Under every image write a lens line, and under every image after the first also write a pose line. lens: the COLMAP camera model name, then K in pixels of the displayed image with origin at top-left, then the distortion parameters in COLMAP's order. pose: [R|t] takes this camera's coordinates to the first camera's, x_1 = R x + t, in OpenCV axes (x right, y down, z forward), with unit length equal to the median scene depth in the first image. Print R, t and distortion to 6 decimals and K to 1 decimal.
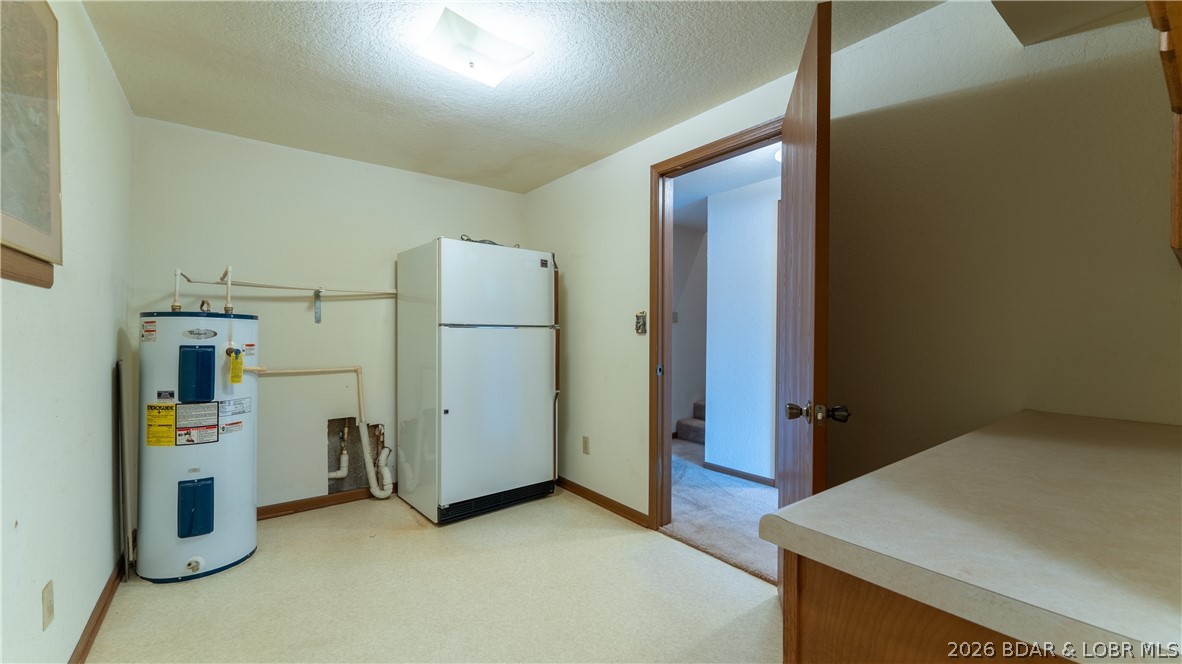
lens RADIAL K [[476.7, 0, 588.4], [0, 476.7, 338.4], [0, 0, 1]] dist [-0.000177, -0.000060]
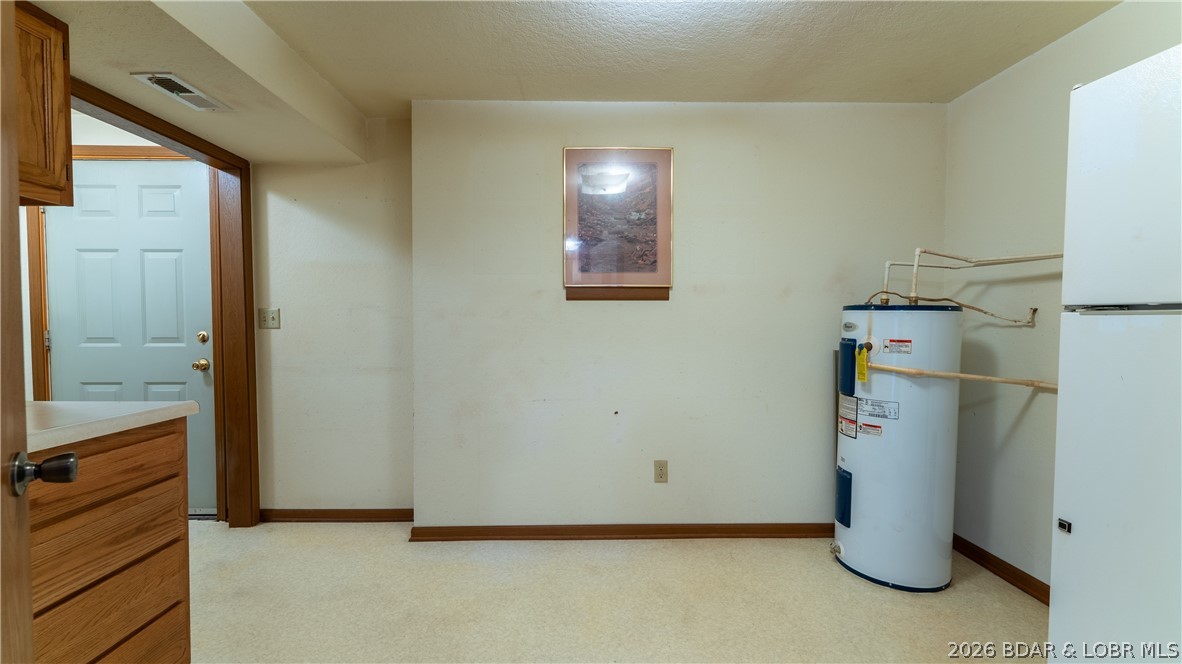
lens RADIAL K [[476.7, 0, 588.4], [0, 476.7, 338.4], [0, 0, 1]] dist [-0.000177, -0.000060]
pose [[-0.589893, 0.020029, -0.807233, 0.313136], [-0.016874, 0.999168, 0.037122, -0.013064], [0.807305, 0.035519, -0.589064, 1.115137]]
